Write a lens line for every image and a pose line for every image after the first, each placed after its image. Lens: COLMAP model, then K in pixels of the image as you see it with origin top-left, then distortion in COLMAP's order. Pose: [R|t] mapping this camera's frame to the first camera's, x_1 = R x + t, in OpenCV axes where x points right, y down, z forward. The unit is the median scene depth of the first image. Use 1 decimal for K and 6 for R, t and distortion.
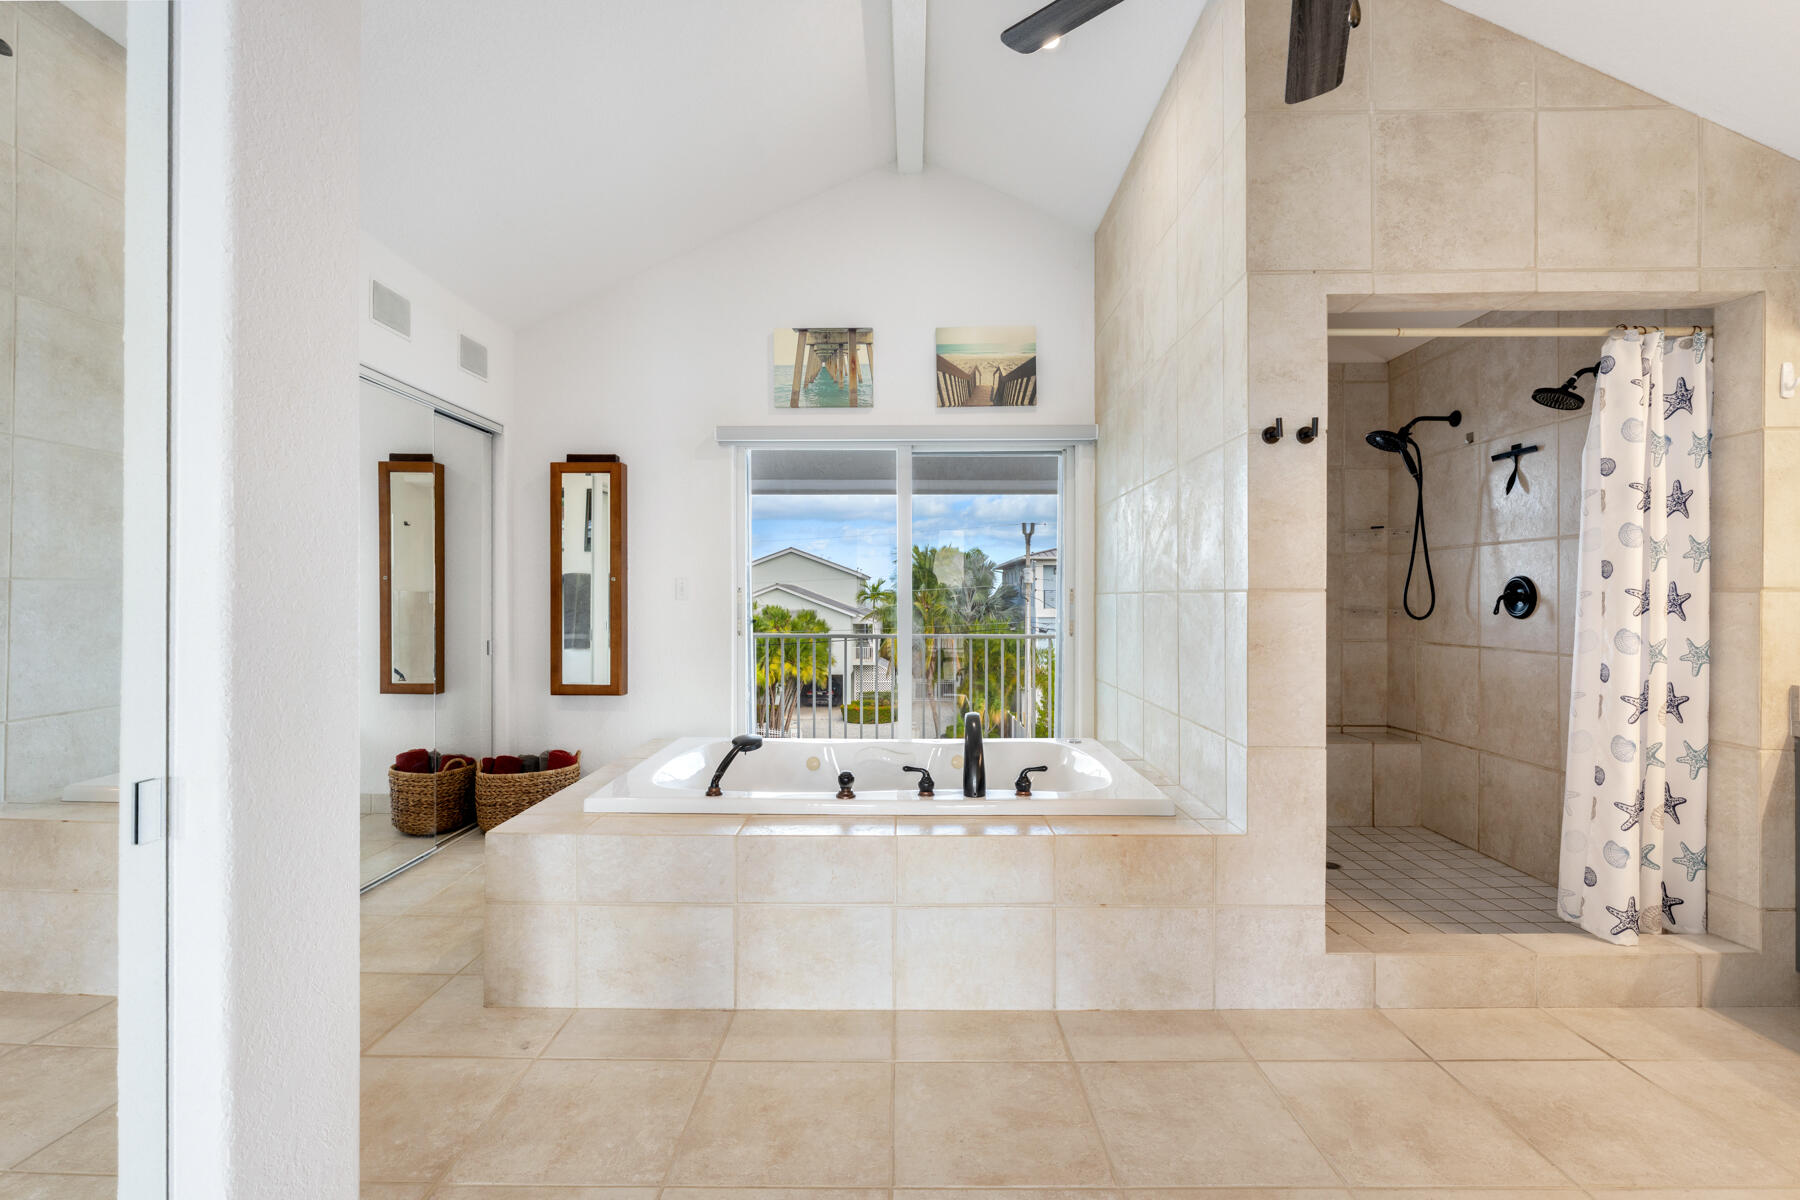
lens RADIAL K [[788.1, 0, 907.7], [0, 788.1, 587.2], [0, 0, 1]] dist [0.000375, -0.000419]
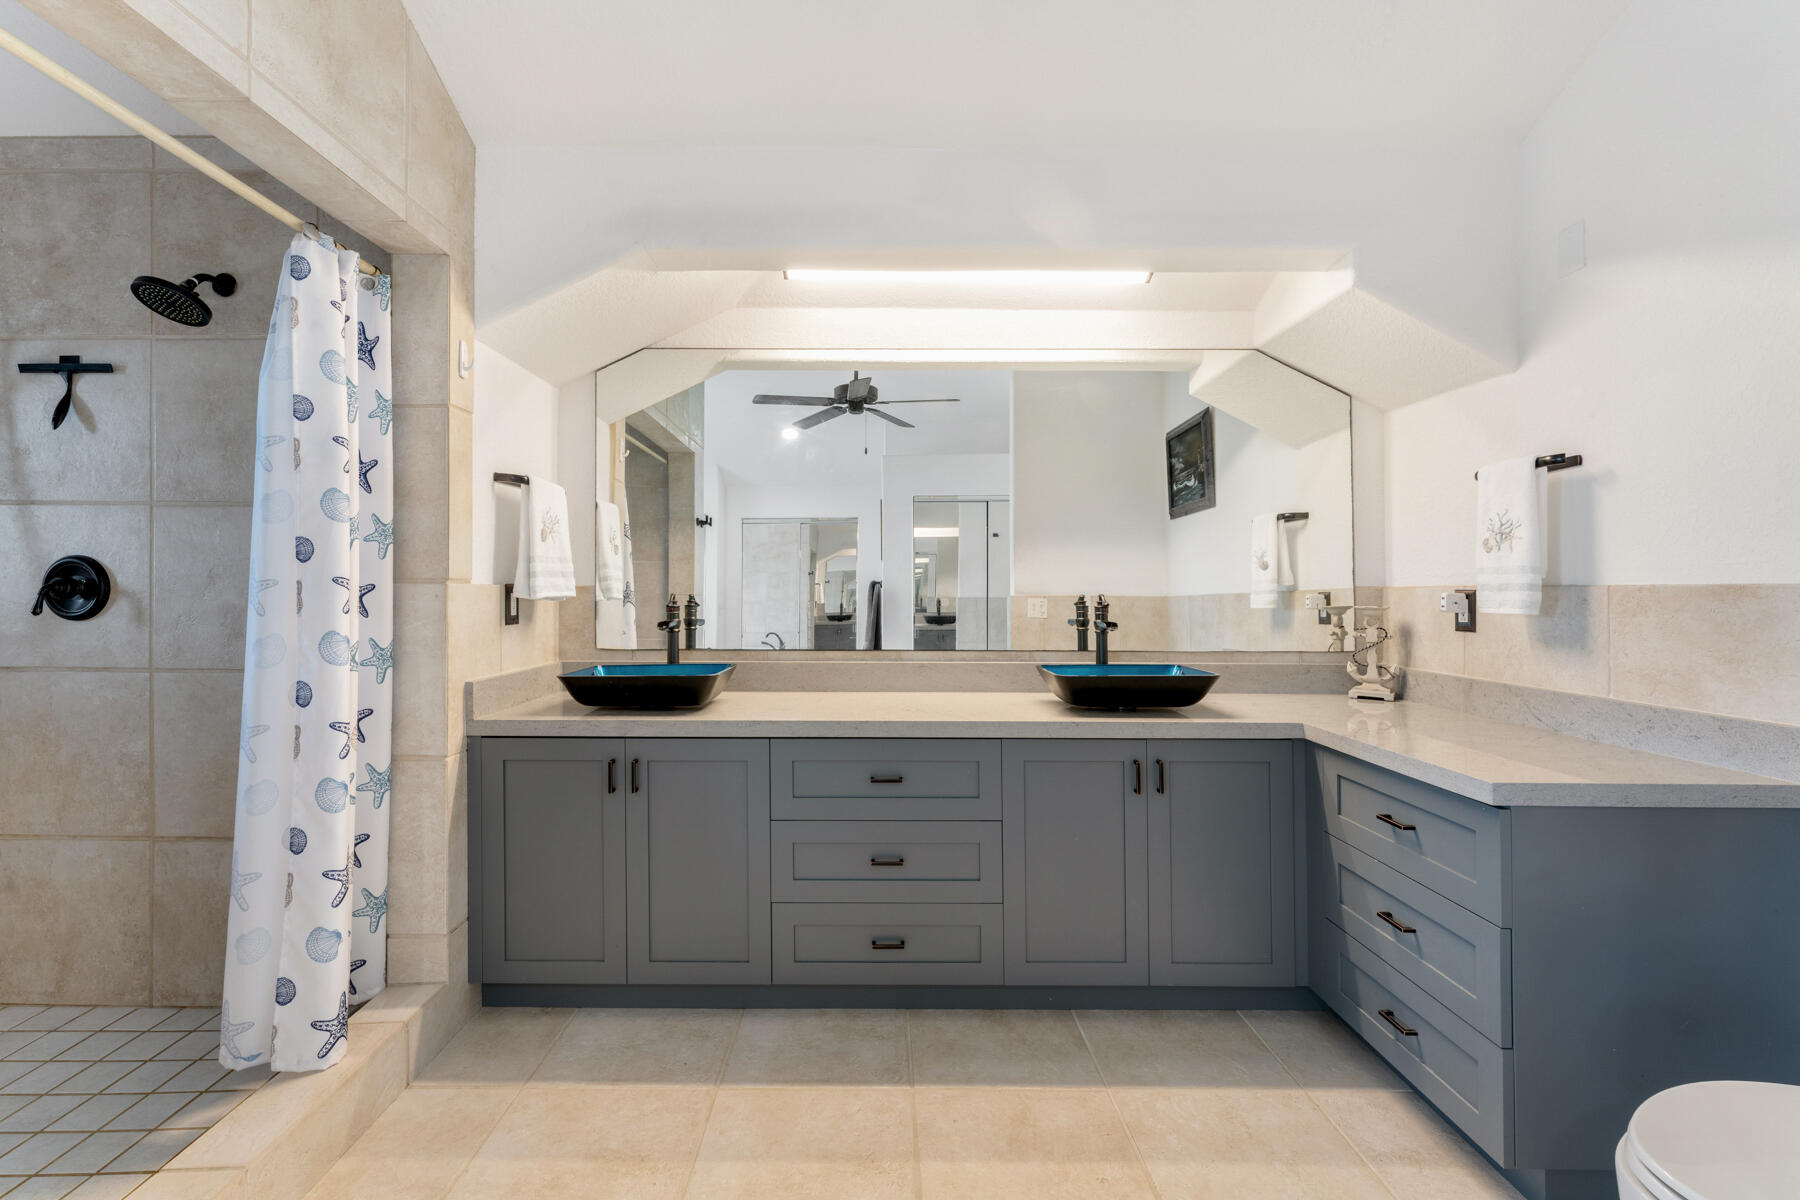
lens RADIAL K [[788.1, 0, 907.7], [0, 788.1, 587.2], [0, 0, 1]] dist [0.000375, -0.000419]
pose [[-0.011496, 0.004317, 0.999925, 0.159331], [-0.015909, 0.999863, -0.004500, 0.006011], [-0.999807, -0.015960, -0.011426, 0.454166]]
